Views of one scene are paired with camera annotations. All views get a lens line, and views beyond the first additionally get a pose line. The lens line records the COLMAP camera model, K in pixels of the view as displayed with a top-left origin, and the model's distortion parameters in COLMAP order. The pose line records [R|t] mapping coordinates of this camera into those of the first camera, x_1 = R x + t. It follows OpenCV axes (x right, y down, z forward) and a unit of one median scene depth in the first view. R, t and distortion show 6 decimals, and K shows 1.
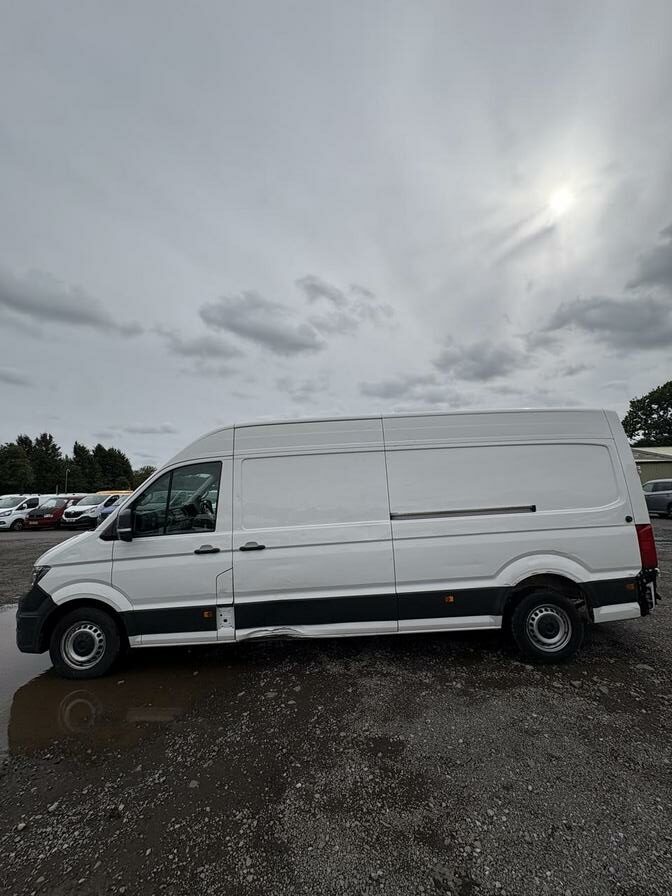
lens RADIAL K [[355.2, 0, 339.5], [0, 355.2, 447.8], [0, 0, 1]] dist [0.008436, 0.000082]
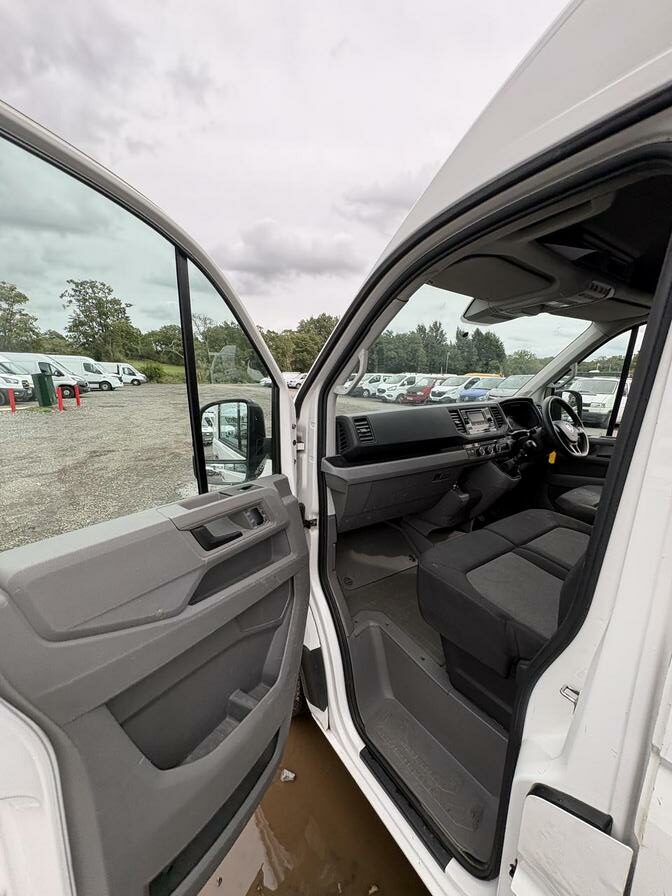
lens RADIAL K [[358.5, 0, 335.3], [0, 358.5, 446.7], [0, 0, 1]] dist [-0.000488, 0.000507]
pose [[0.573107, 0.202446, -0.794081, -0.053092], [0.052783, 0.957873, 0.282299, 0.021381], [0.817779, -0.203702, 0.538278, 0.150542]]
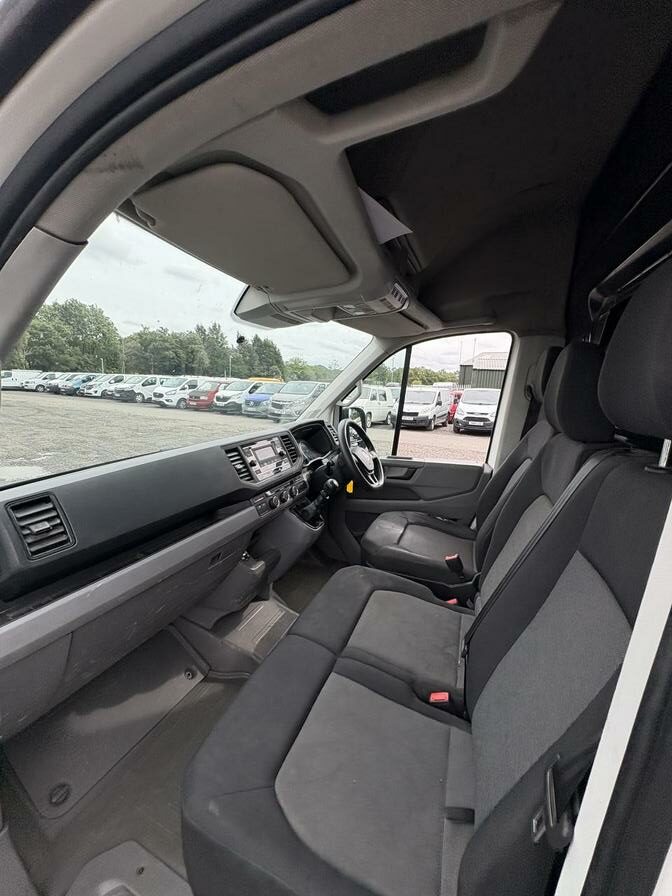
lens RADIAL K [[358.5, 0, 335.3], [0, 358.5, 446.7], [0, 0, 1]] dist [-0.000488, 0.000507]
pose [[0.924449, 0.132594, -0.357508, -0.069826], [-0.028625, 0.959079, 0.281689, 0.021414], [0.380229, -0.250174, 0.890415, 0.175190]]
